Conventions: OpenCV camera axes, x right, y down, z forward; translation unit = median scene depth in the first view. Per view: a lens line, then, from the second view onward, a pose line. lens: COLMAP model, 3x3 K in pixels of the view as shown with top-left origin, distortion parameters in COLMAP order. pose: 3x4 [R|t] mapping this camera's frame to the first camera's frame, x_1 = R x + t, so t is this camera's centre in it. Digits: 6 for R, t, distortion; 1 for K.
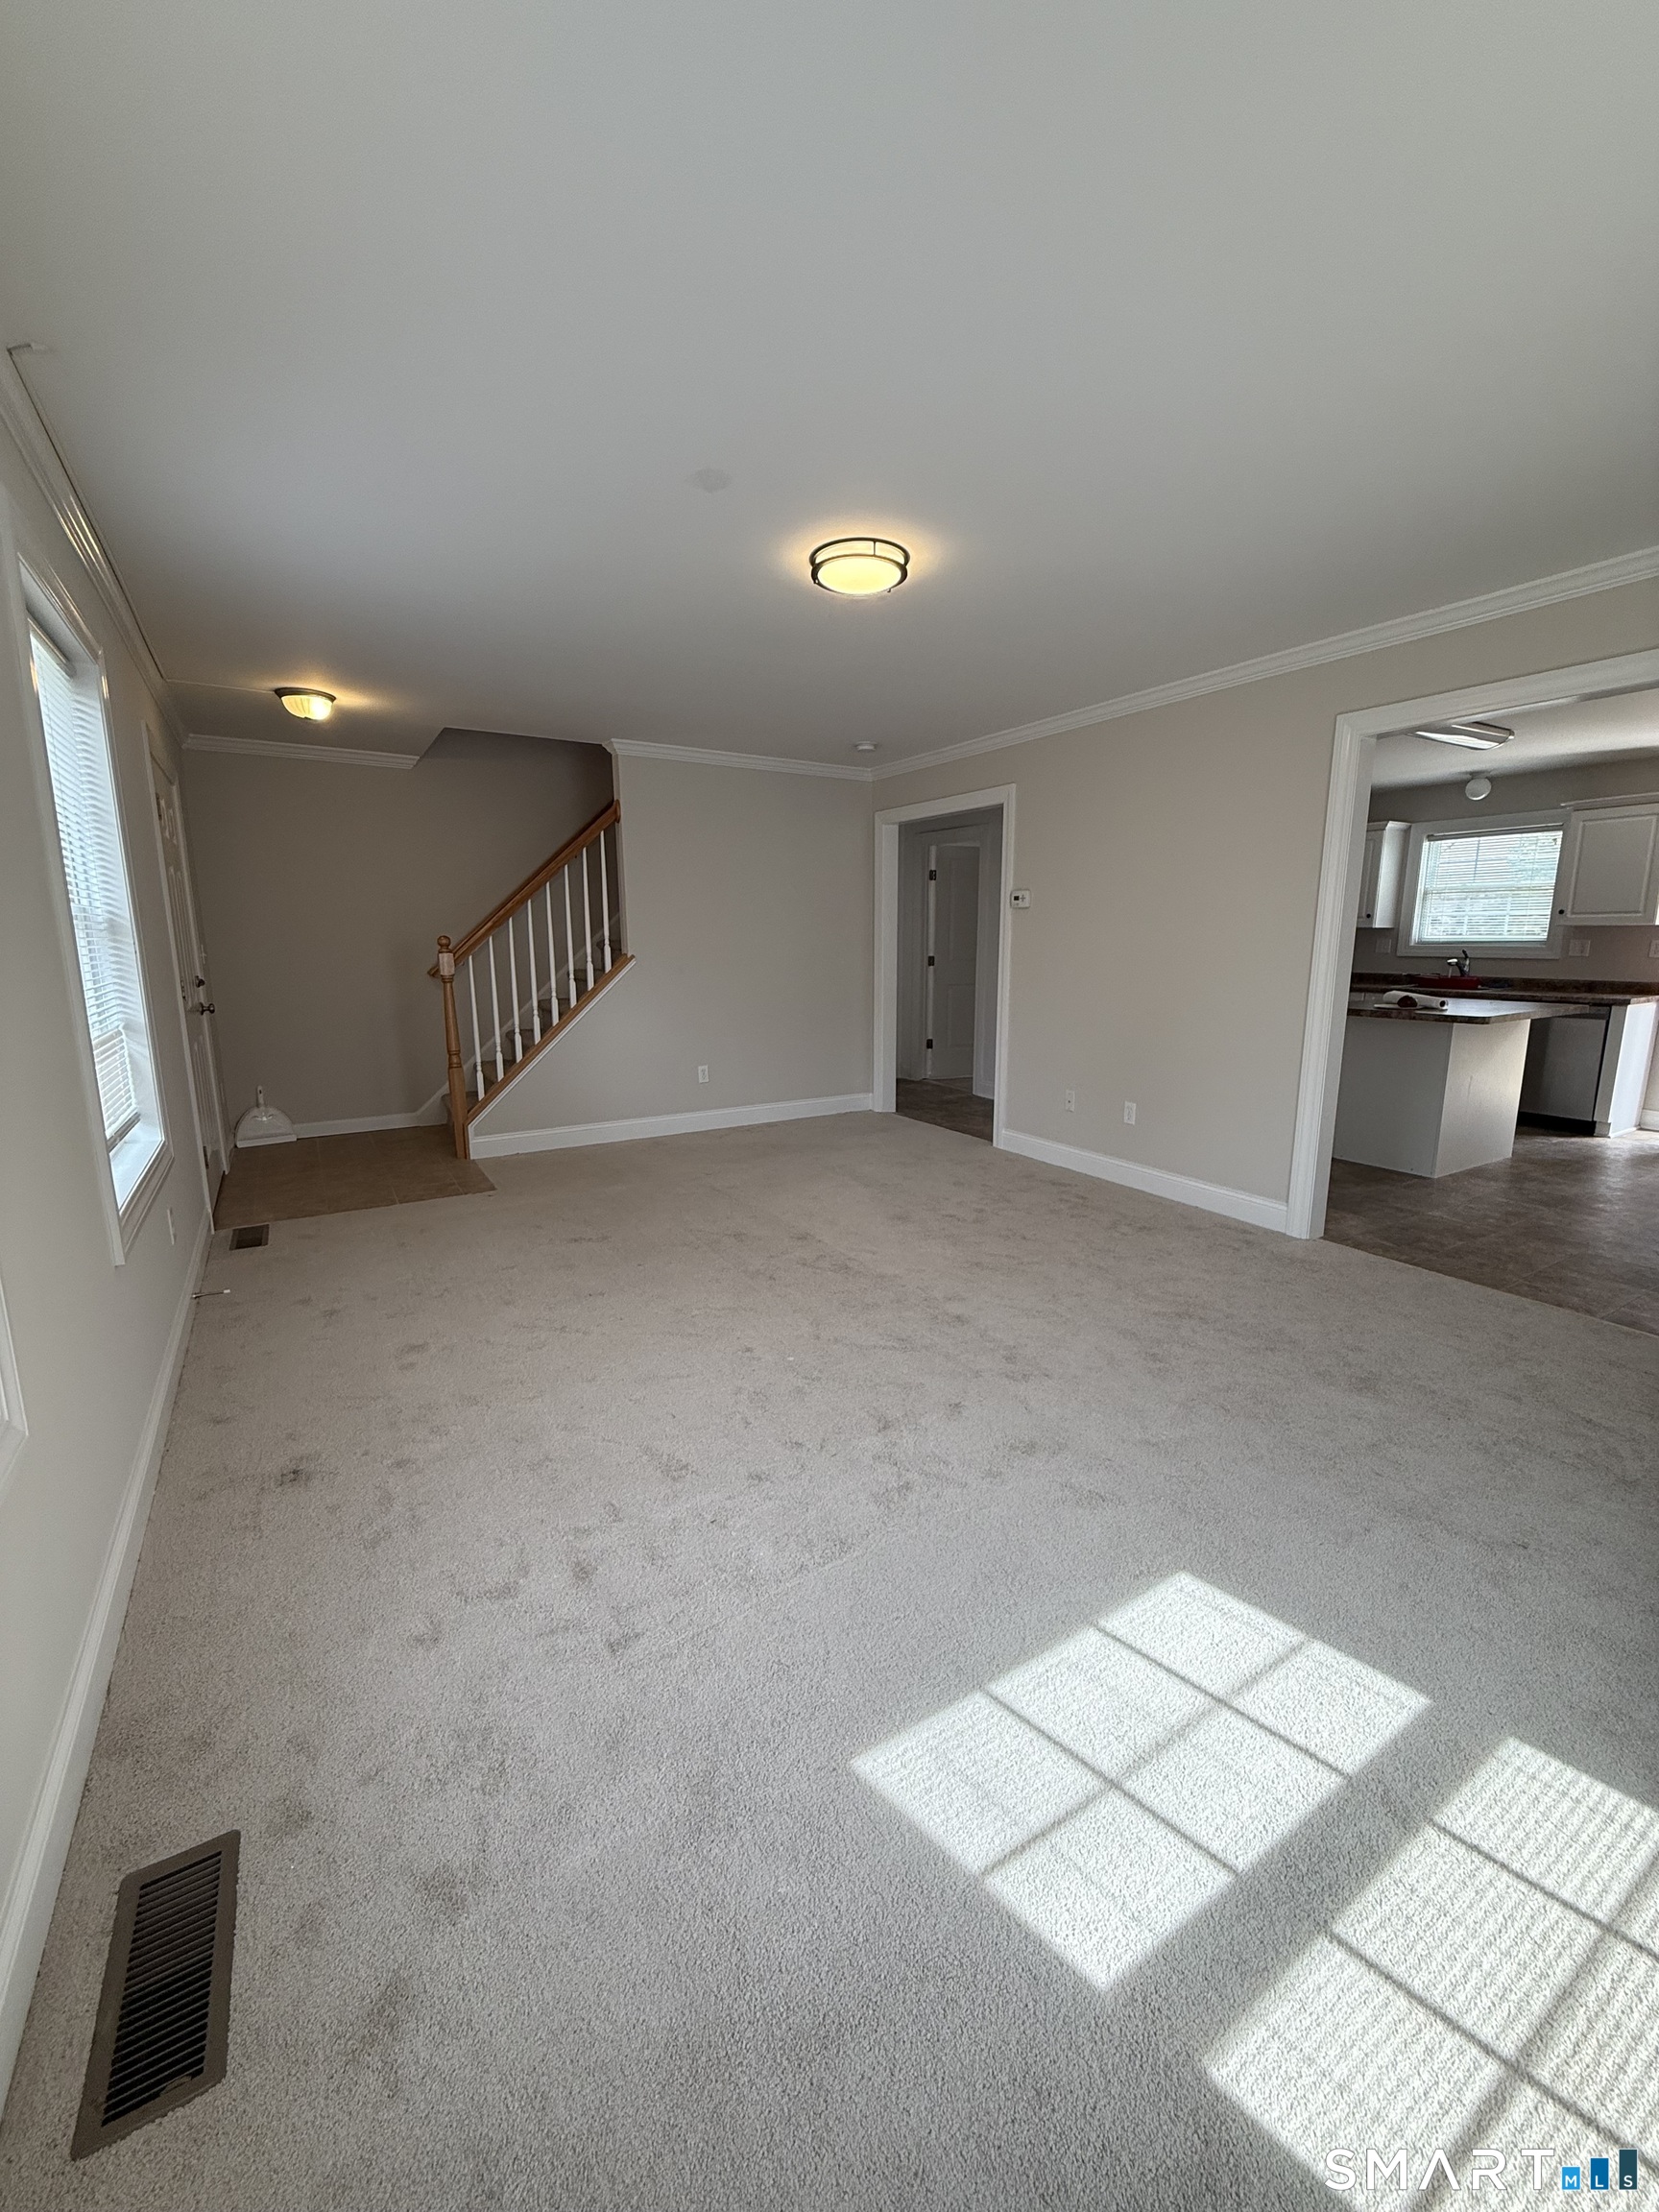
lens RADIAL K [[882.2, 0, 840.8], [0, 882.2, 1099.2], [0, 0, 1]] dist [-0.002384, 0.000525]
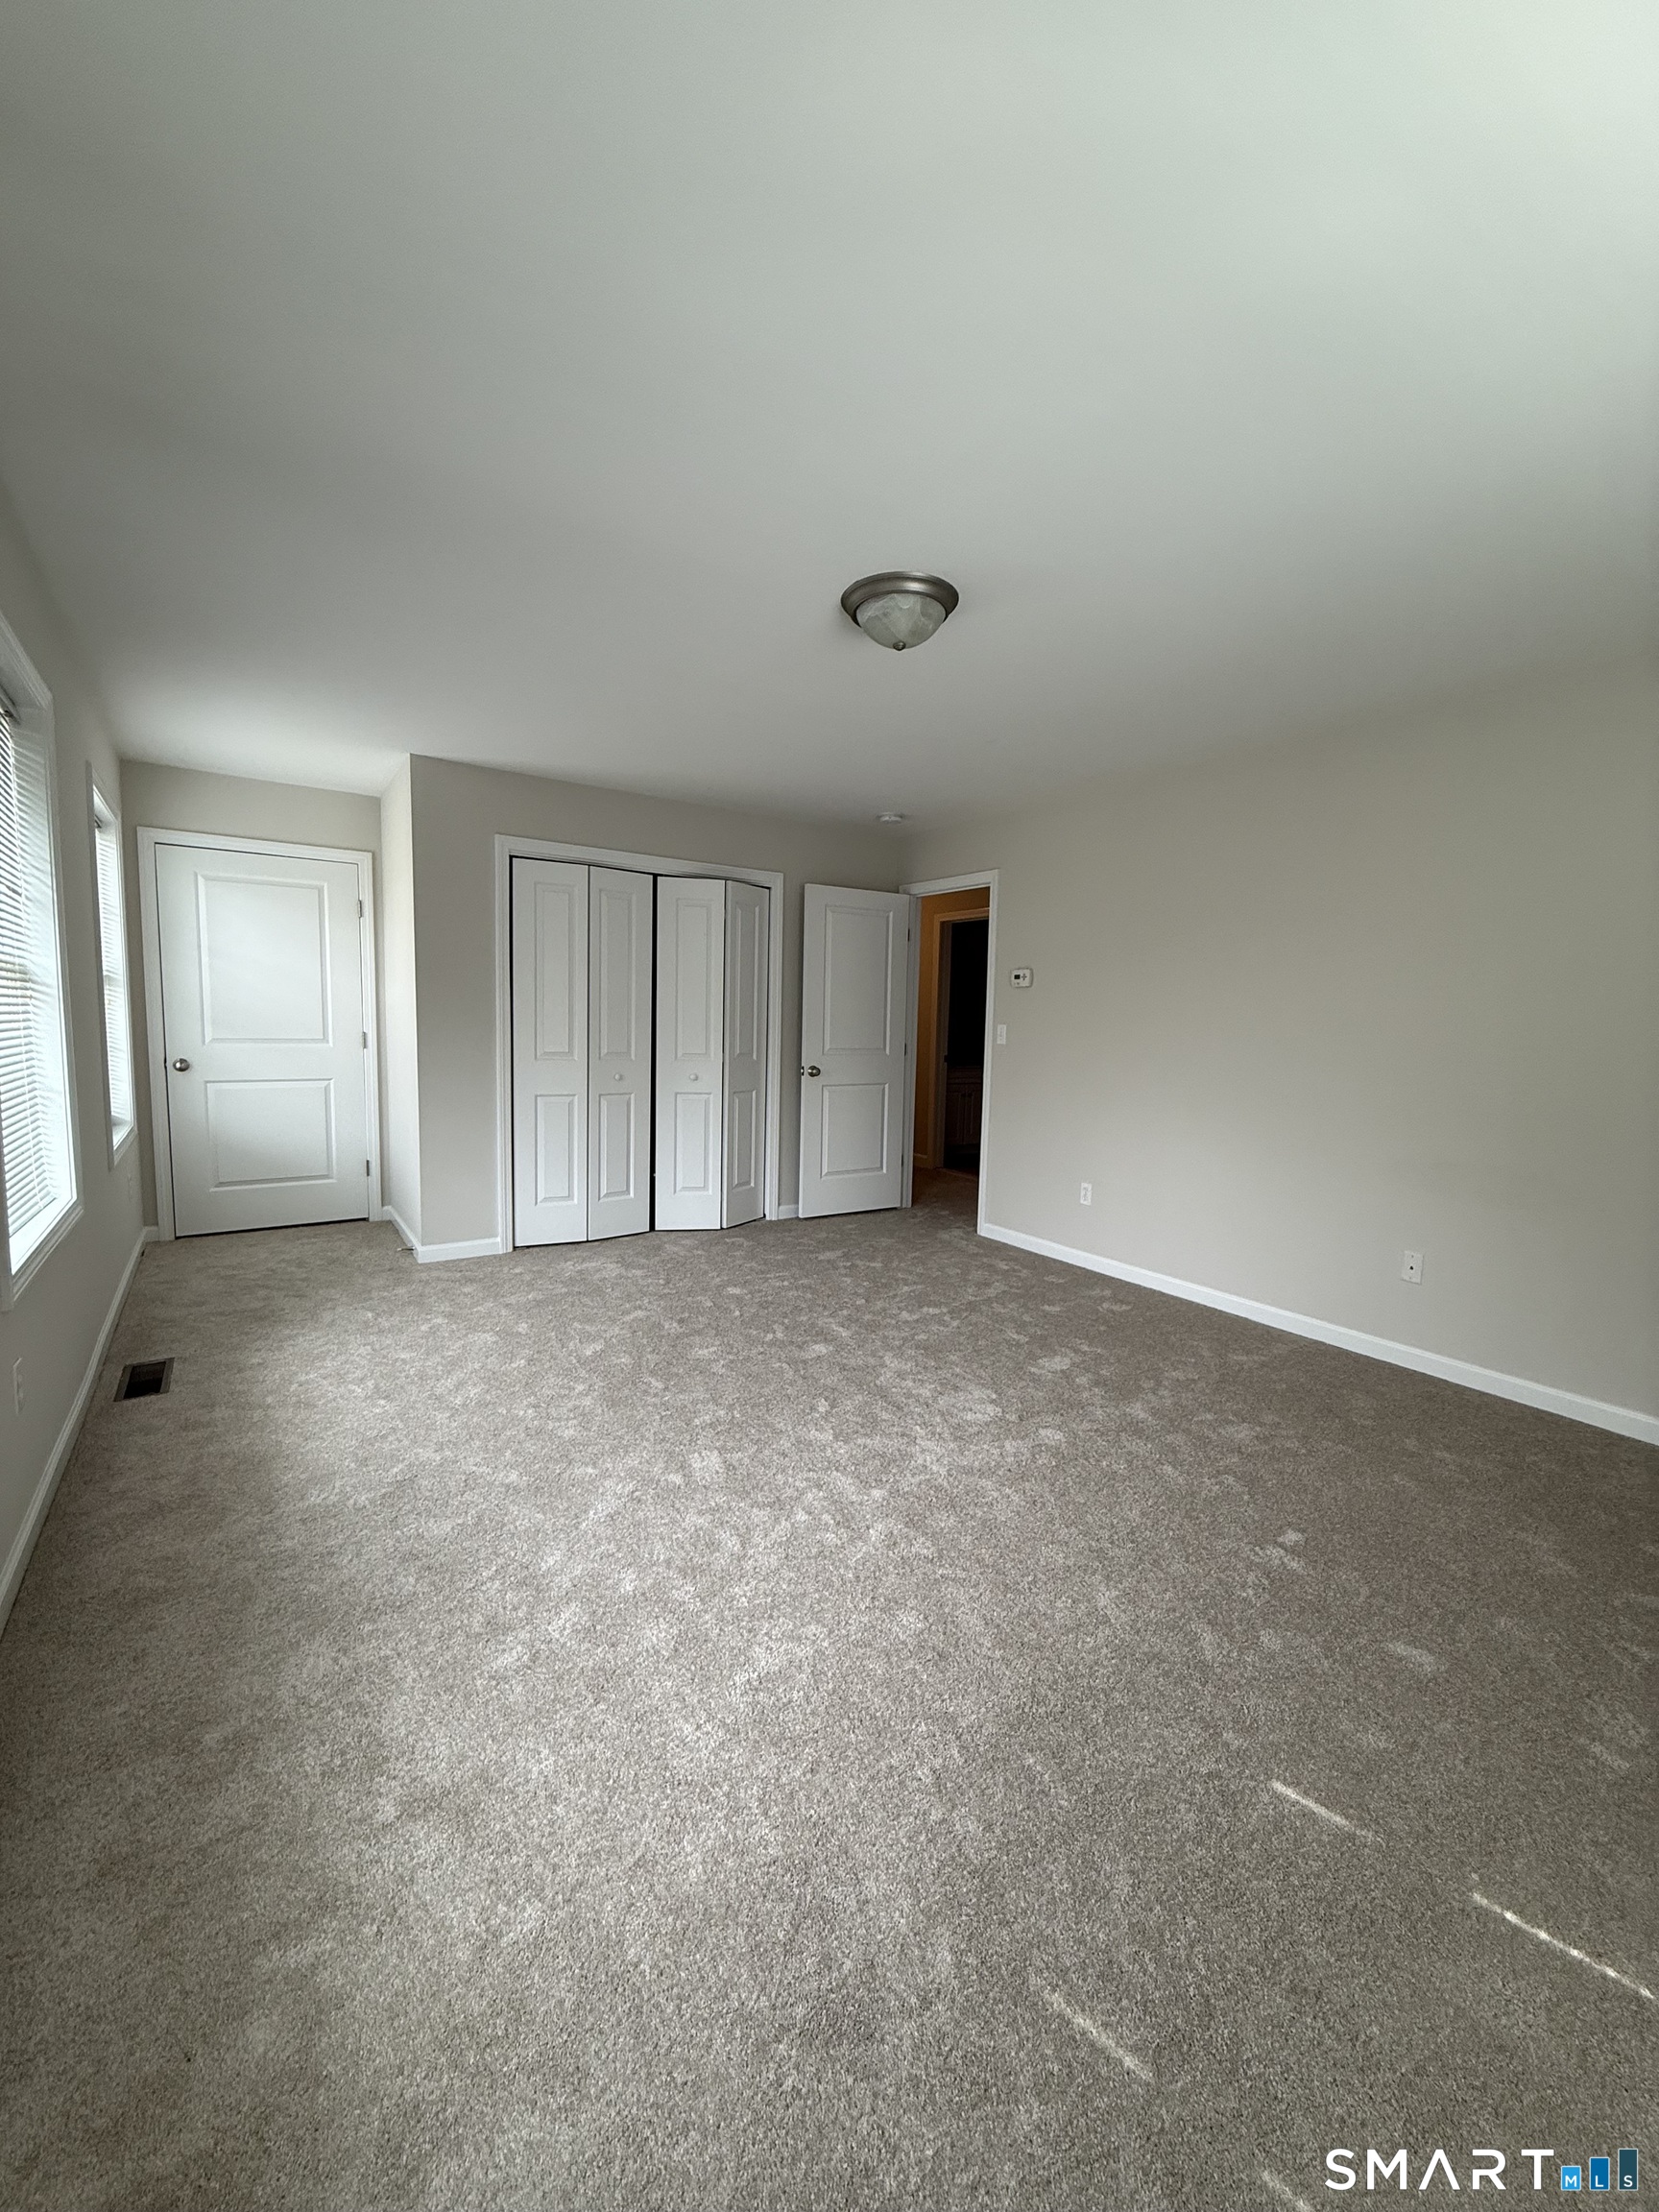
lens RADIAL K [[882.2, 0, 839.2], [0, 882.2, 1109.1], [0, 0, 1]] dist [-0.002384, 0.000525]
pose [[0.998112, 0.030967, 0.053040, -0.033709], [-0.027125, 0.997058, -0.071694, -0.008888], [-0.055104, 0.070120, 0.996015, 0.052931]]
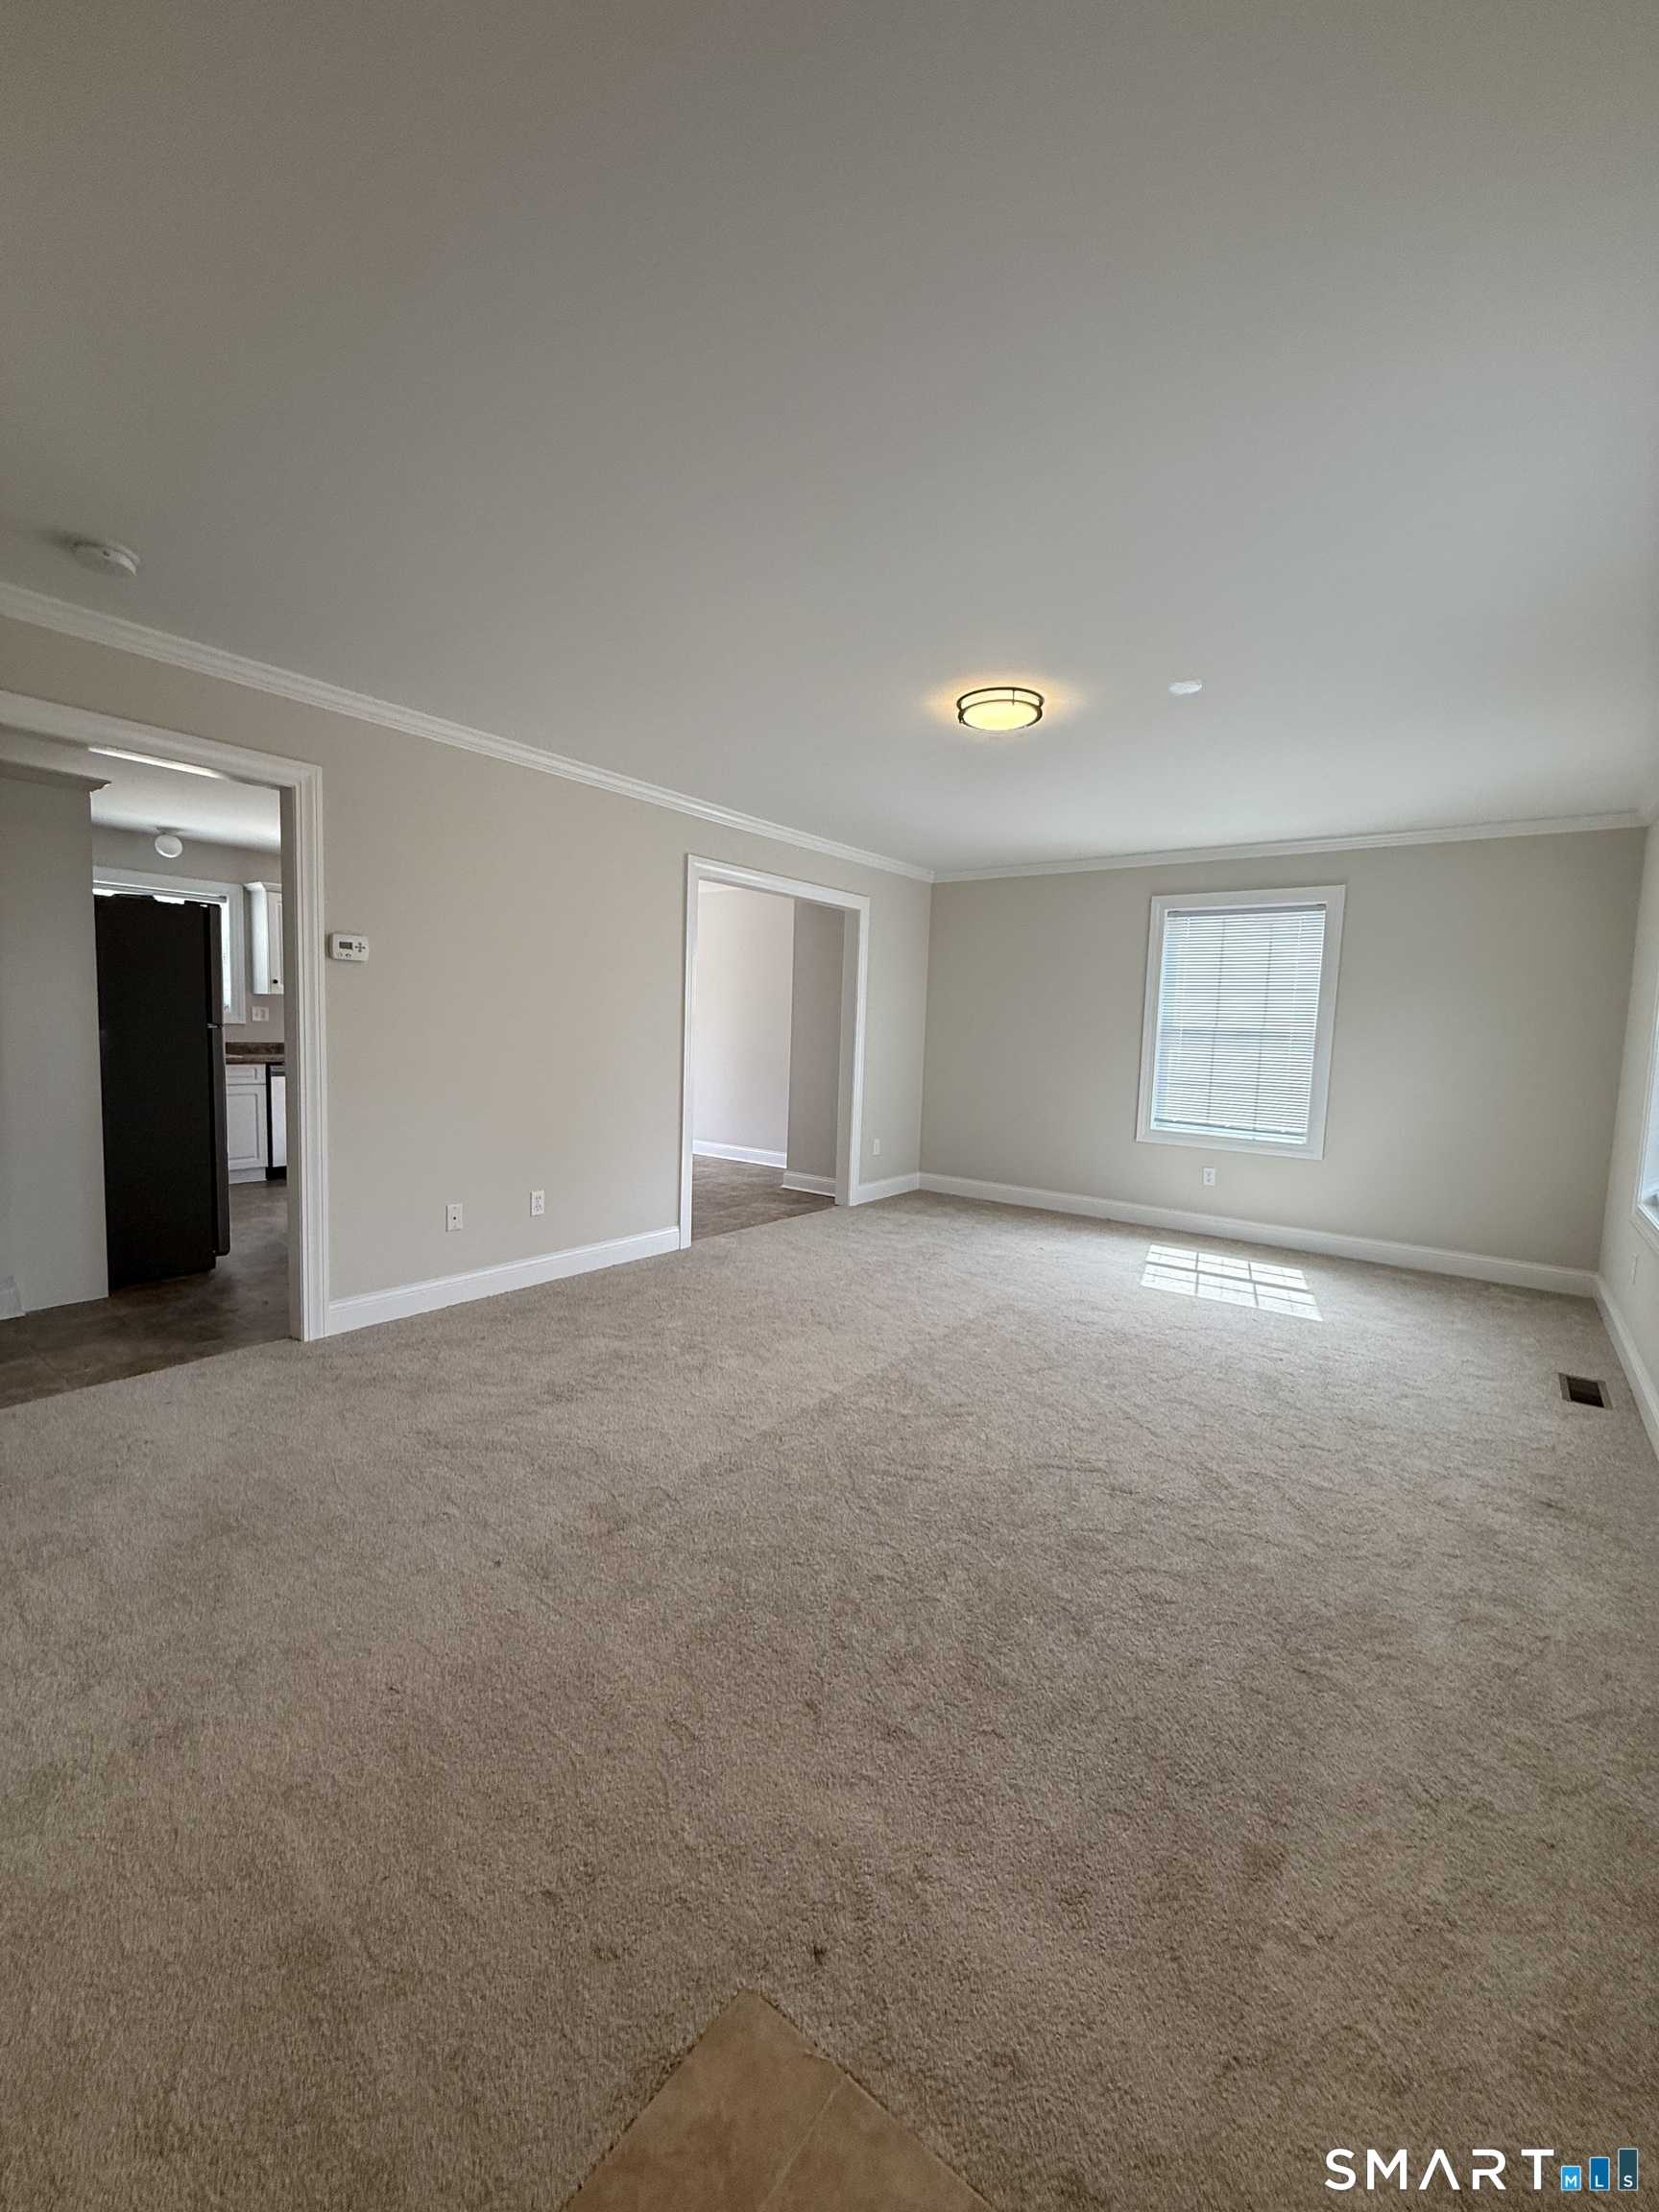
lens RADIAL K [[882.2, 0, 832.5], [0, 882.2, 1115.1], [0, 0, 1]] dist [-0.002384, 0.000525]
pose [[-0.359528, -0.101423, 0.927606, -0.463872], [0.130855, 0.978773, 0.157735, -0.133601], [-0.923914, 0.178092, -0.338624, 0.756413]]
